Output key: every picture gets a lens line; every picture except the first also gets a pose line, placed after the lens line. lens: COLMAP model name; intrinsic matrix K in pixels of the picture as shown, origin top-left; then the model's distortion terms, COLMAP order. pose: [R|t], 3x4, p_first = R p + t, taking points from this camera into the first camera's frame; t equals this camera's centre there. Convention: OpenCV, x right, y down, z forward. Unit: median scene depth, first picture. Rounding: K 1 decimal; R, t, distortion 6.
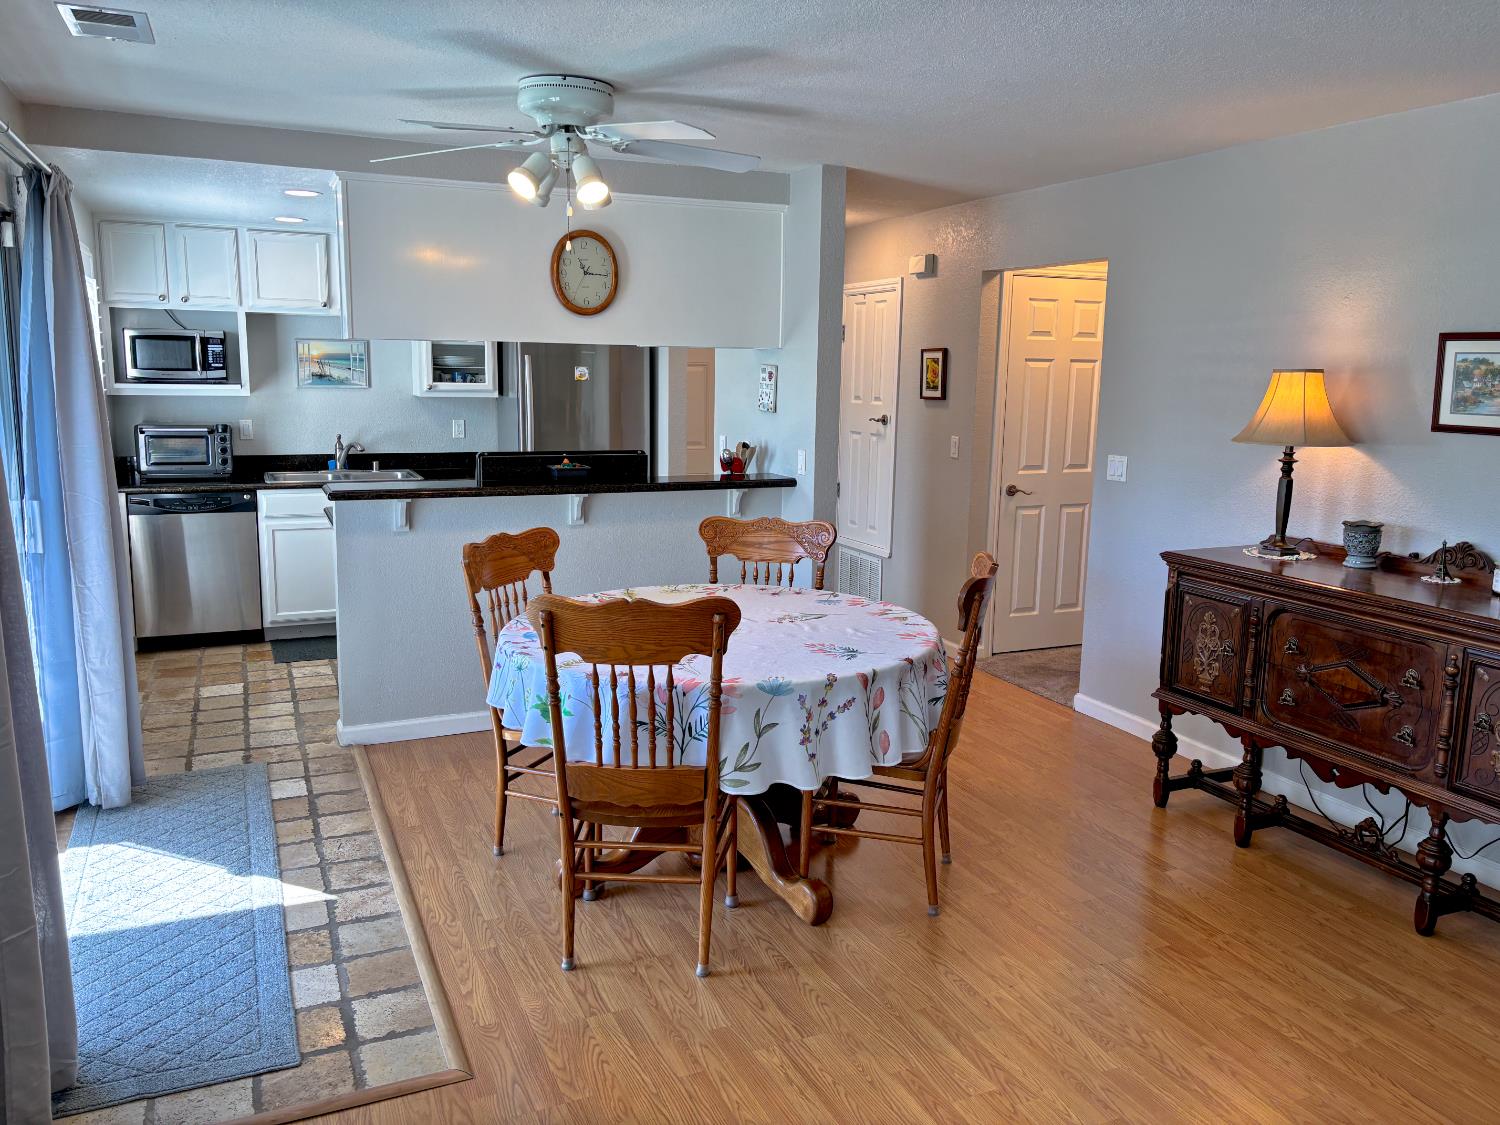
lens RADIAL K [[1121.6, 0, 746.6], [0, 1121.6, 560.0], [0, 0, 1]] dist [0.055535, -0.081110]
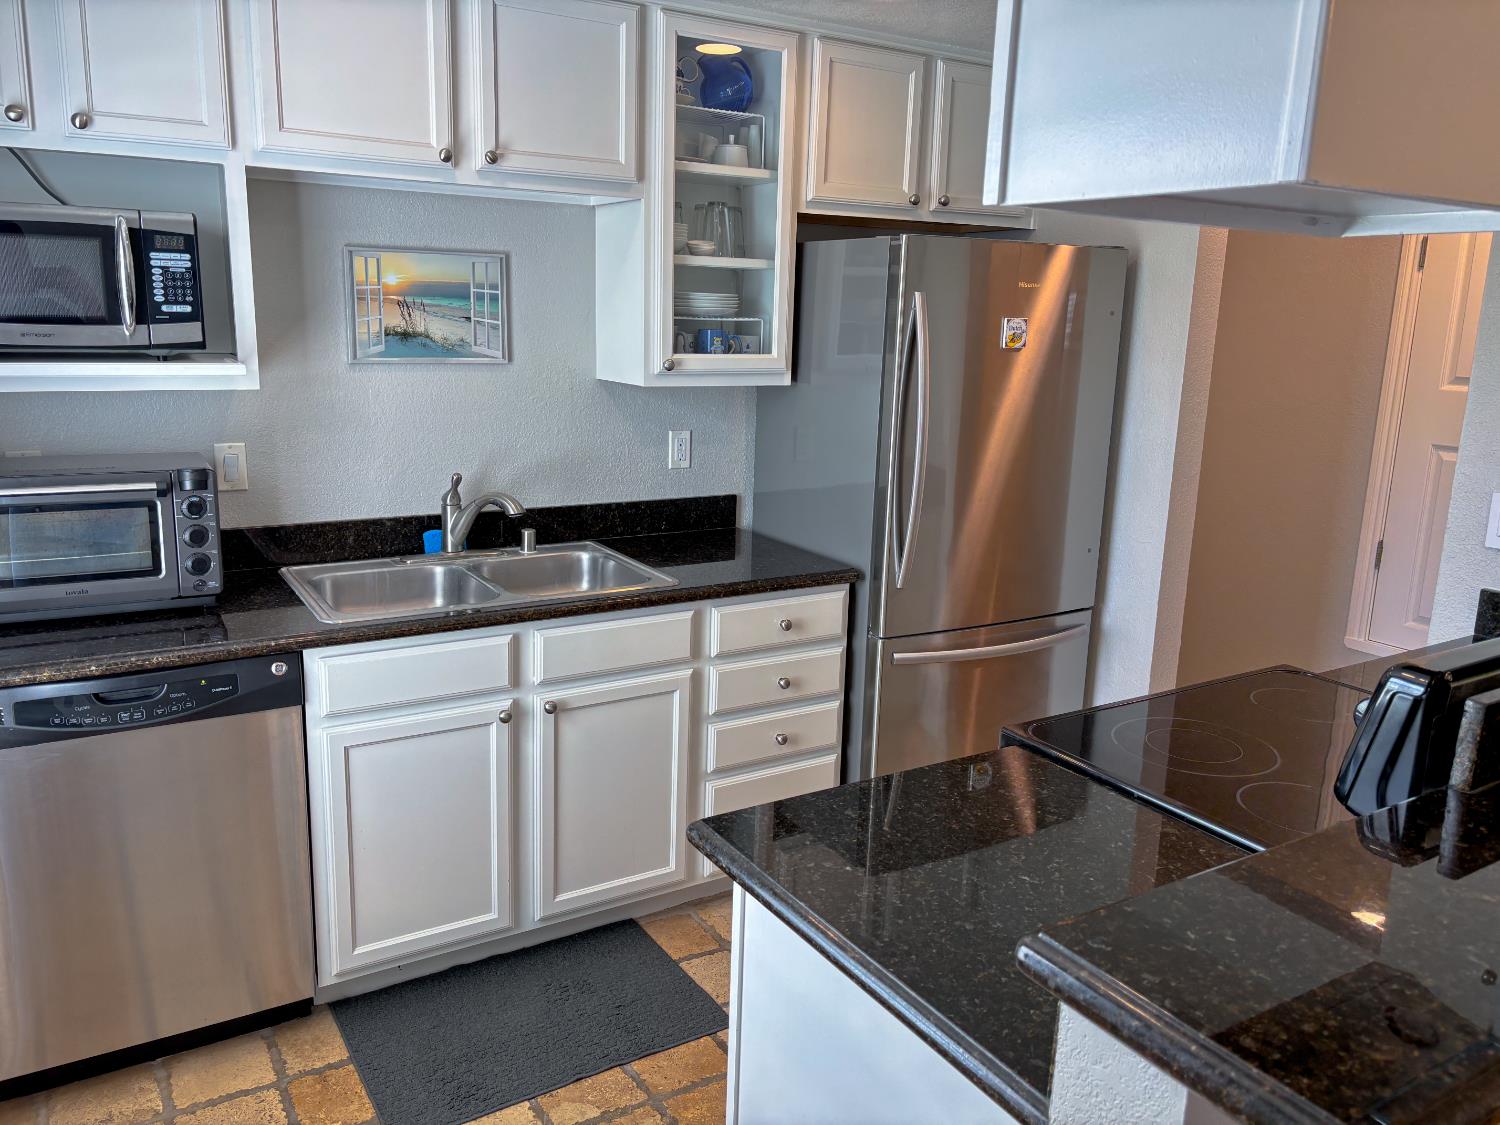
lens RADIAL K [[1121.6, 0, 746.6], [0, 1121.6, 560.0], [0, 0, 1]] dist [0.055535, -0.081110]
pose [[0.991718, -0.018134, 0.127150, -0.410268], [0.011786, 0.998655, 0.050496, -0.132258], [-0.127895, -0.048580, 0.990597, 0.750965]]
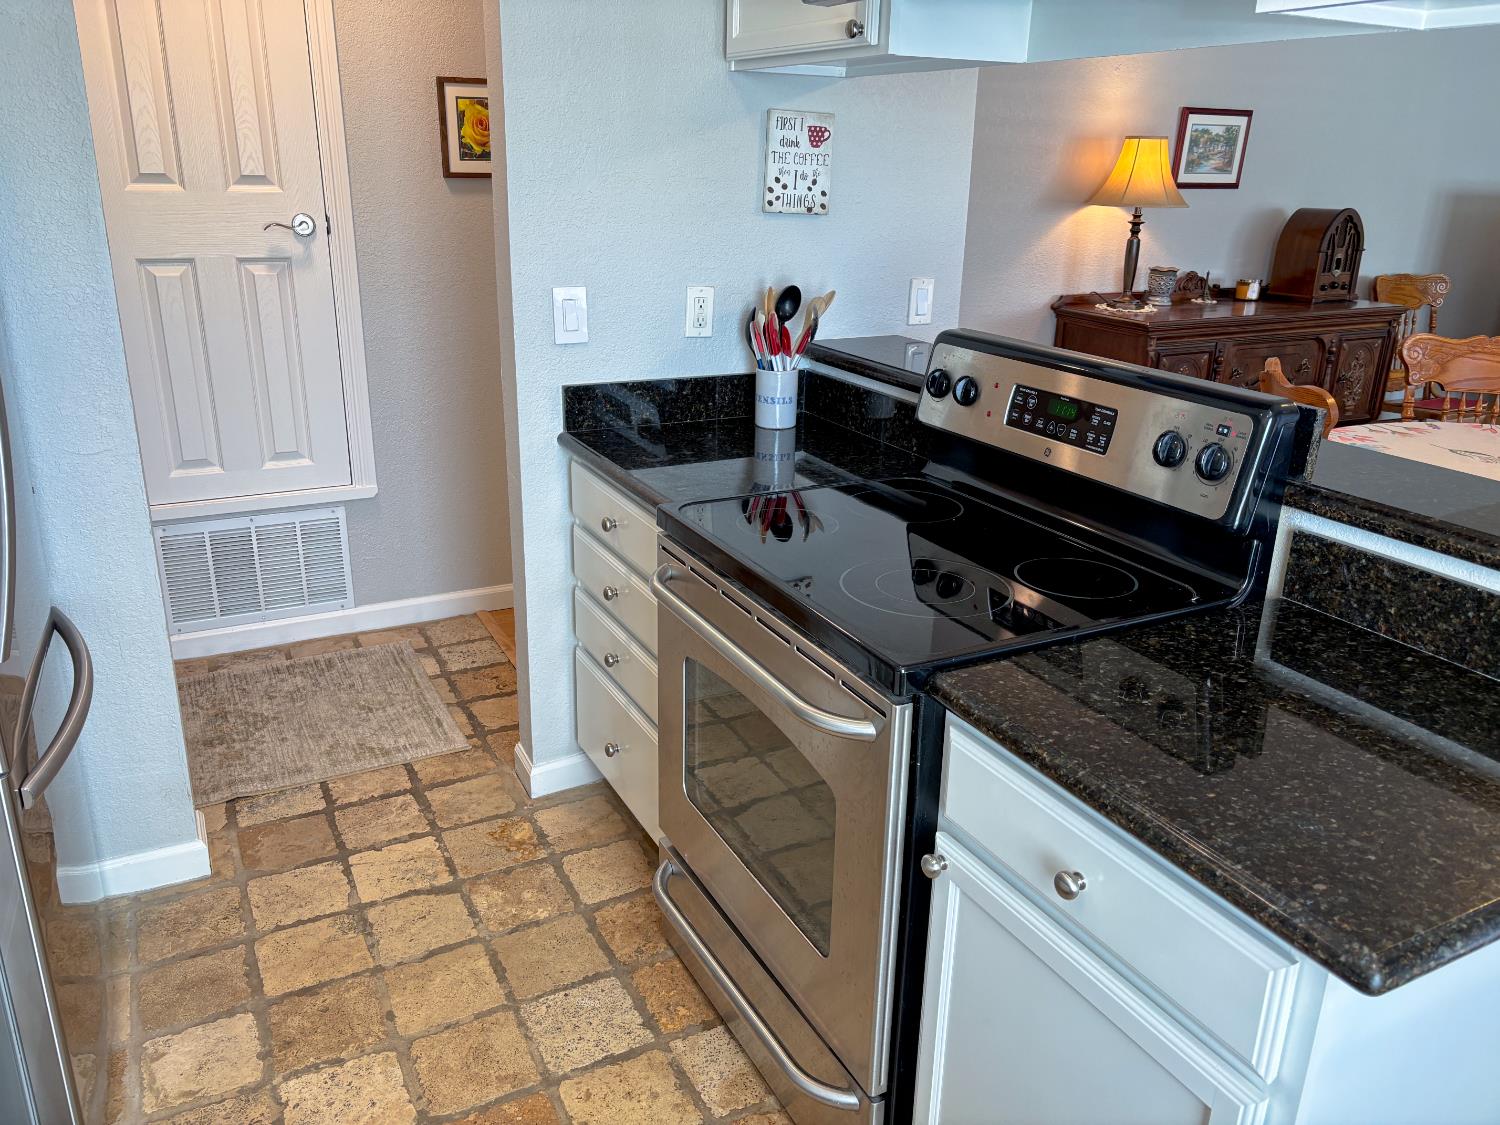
lens RADIAL K [[1121.6, 0, 746.6], [0, 1121.6, 560.0], [0, 0, 1]] dist [0.055535, -0.081110]
pose [[-0.059545, -0.348289, 0.935494, -0.524955], [0.149078, 0.923544, 0.353329, -0.182735], [-0.987031, 0.160501, -0.003070, 1.132427]]
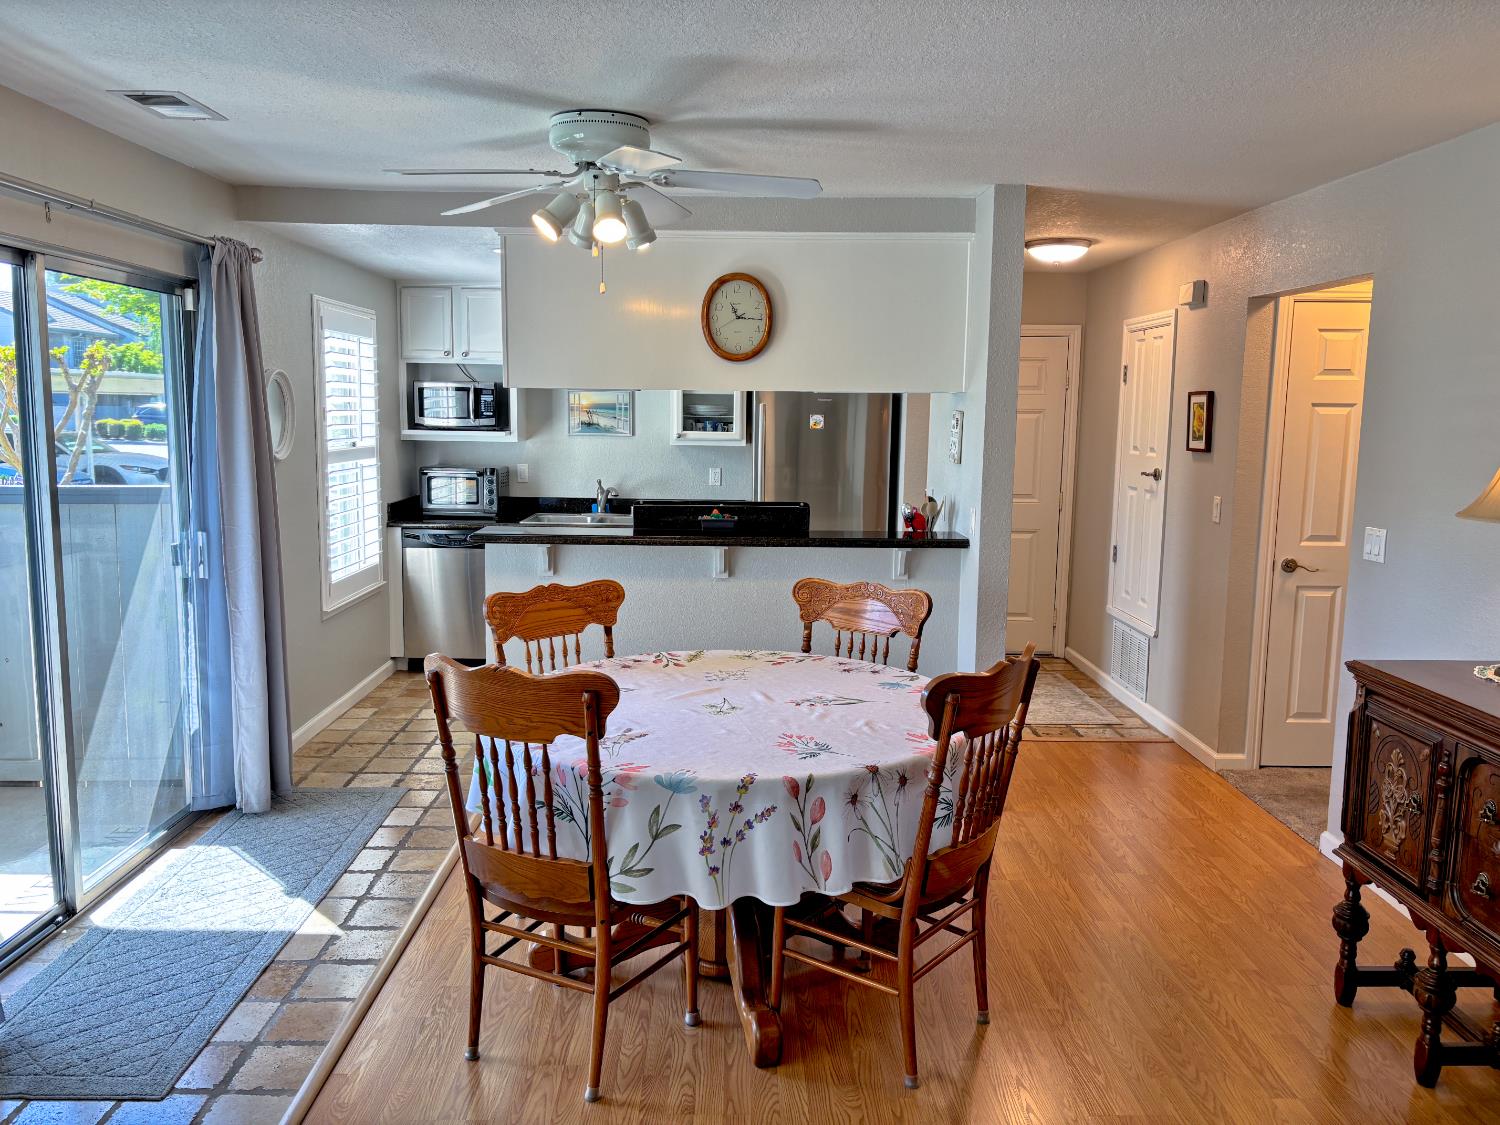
lens RADIAL K [[1121.6, 0, 746.6], [0, 1121.6, 560.0], [0, 0, 1]] dist [0.055535, -0.081110]
pose [[0.920261, 0.049332, -0.388183, 0.233400], [-0.065710, 0.997417, -0.029021, -0.020464], [0.385748, 0.052214, 0.921125, 0.127133]]
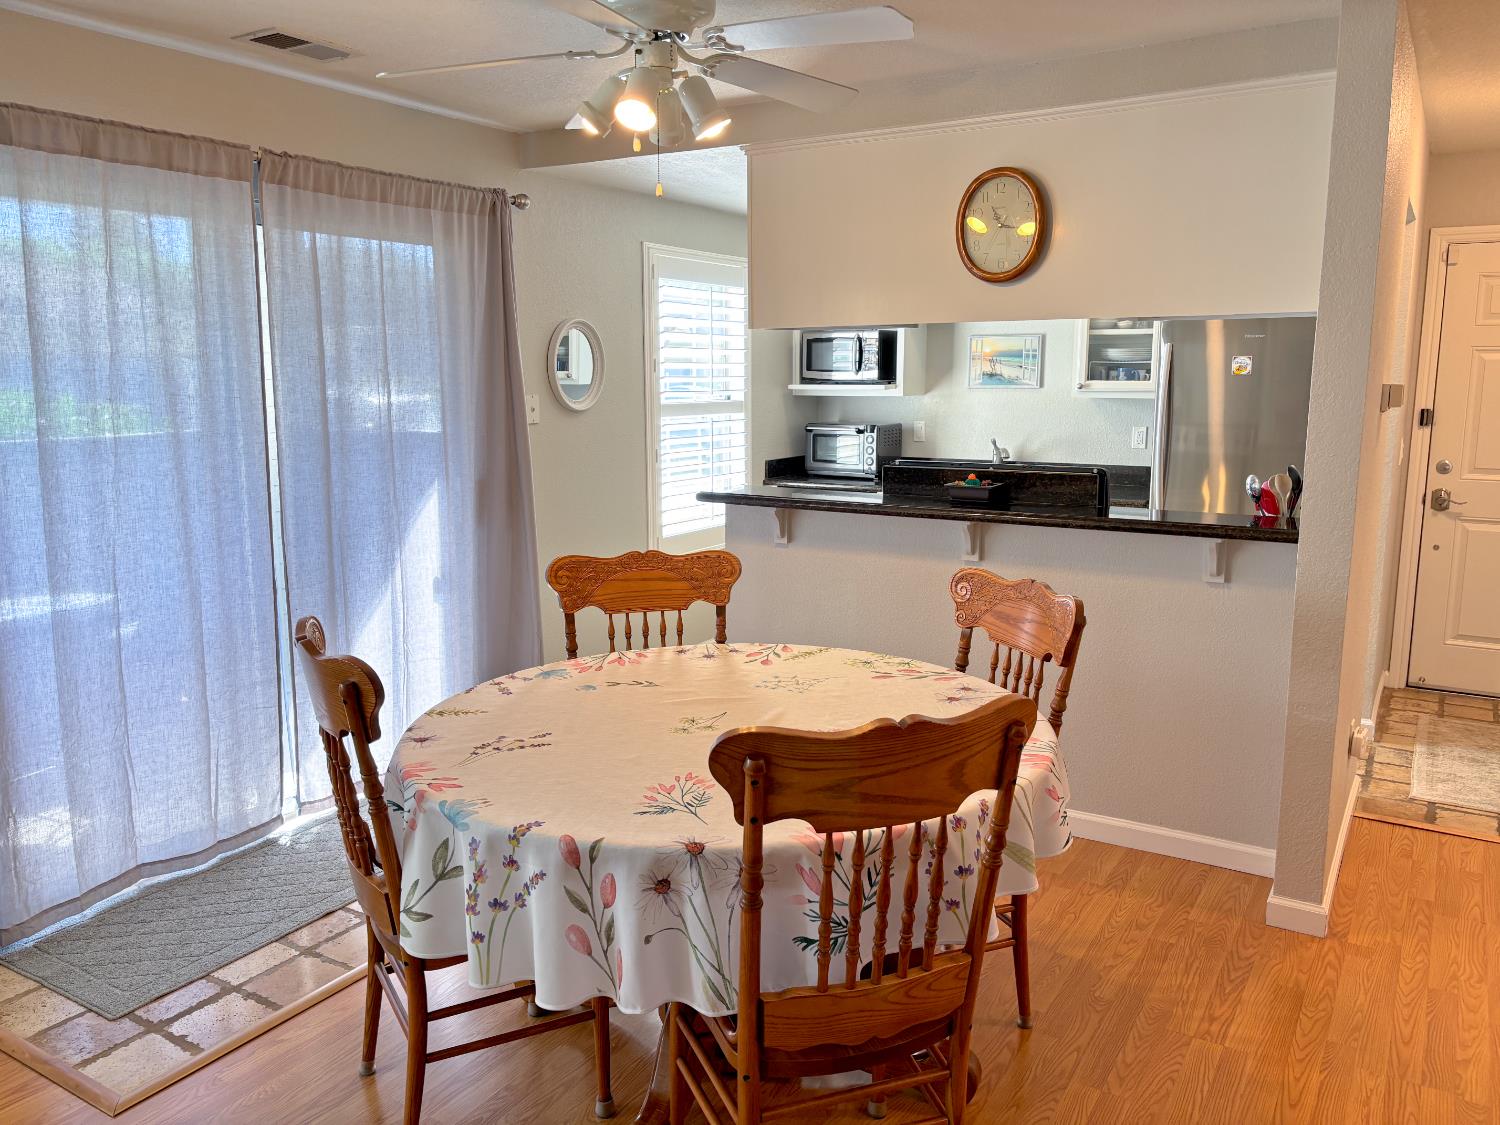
lens RADIAL K [[1120.8, 0, 750.0], [0, 1120.8, 562.5], [0, 0, 1]] dist [0.075224, -0.075754]
pose [[0.563865, 0.124544, -0.816422, 0.378215], [-0.130400, 0.989589, 0.060900, -0.056322], [0.815508, 0.072122, 0.574235, 0.434457]]
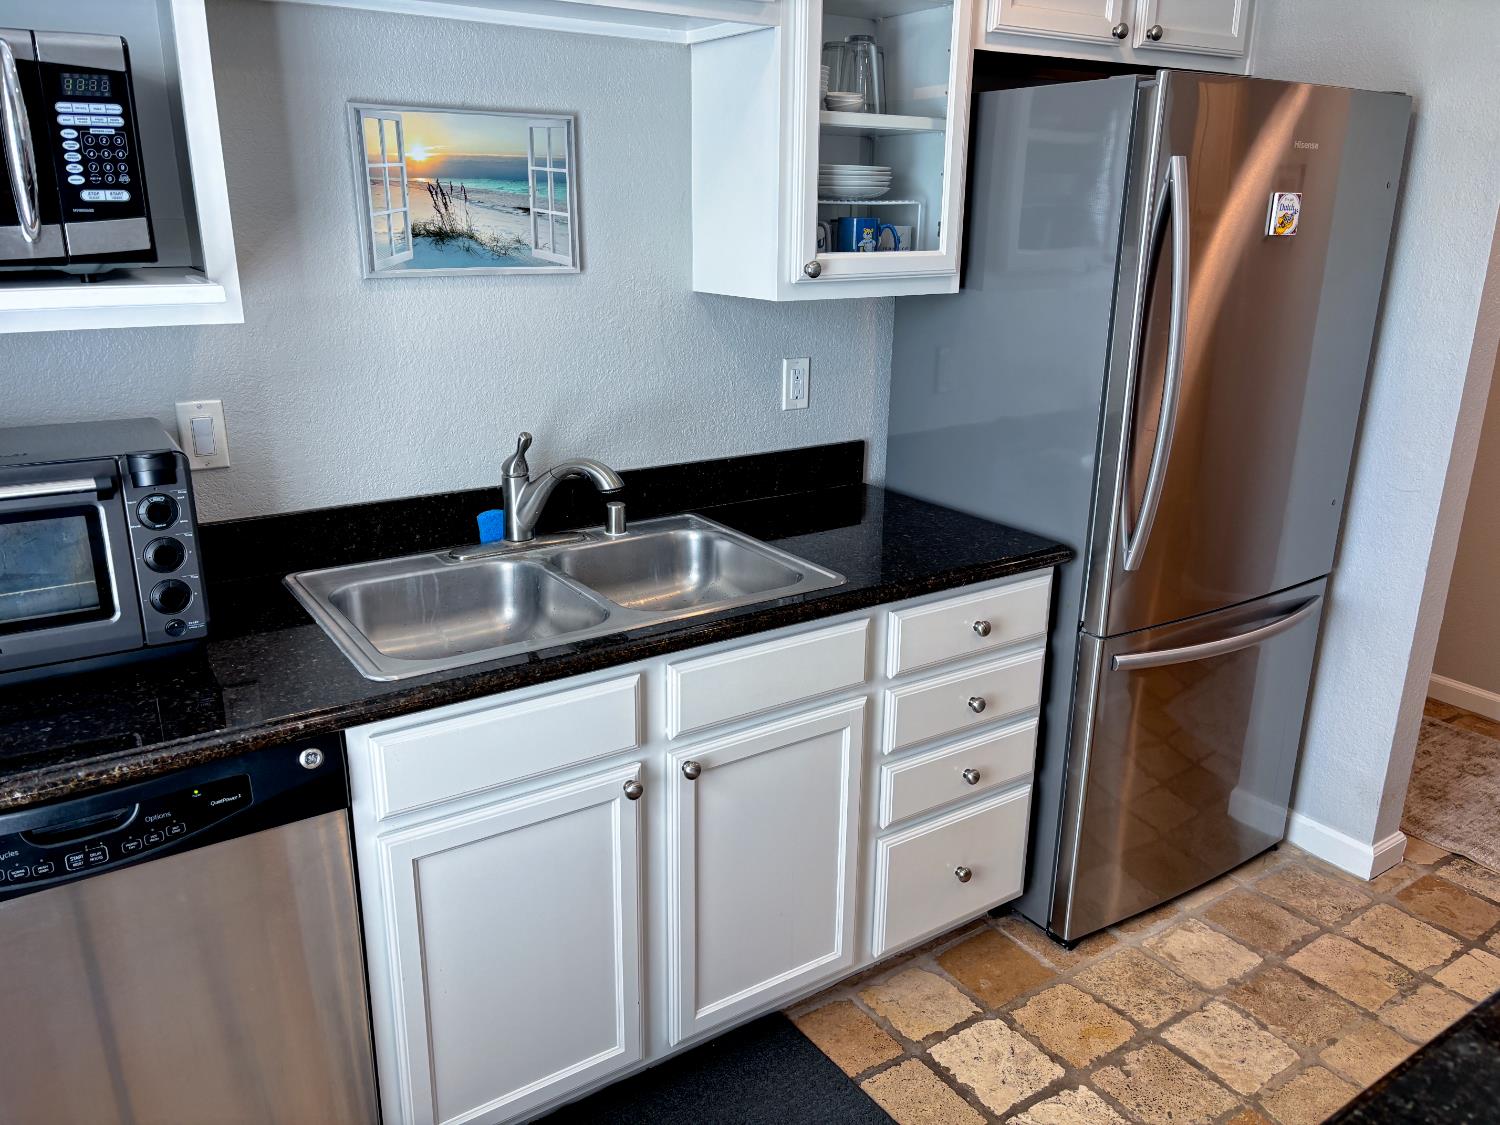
lens RADIAL K [[1120.4, 0, 756.4], [0, 1120.4, 577.1], [0, 0, 1]] dist [0.052841, -0.078969]
pose [[0.984781, -0.062051, 0.162346, -0.469292], [0.037964, 0.988338, 0.147471, -0.154242], [-0.169603, -0.139063, 0.975652, 0.919804]]
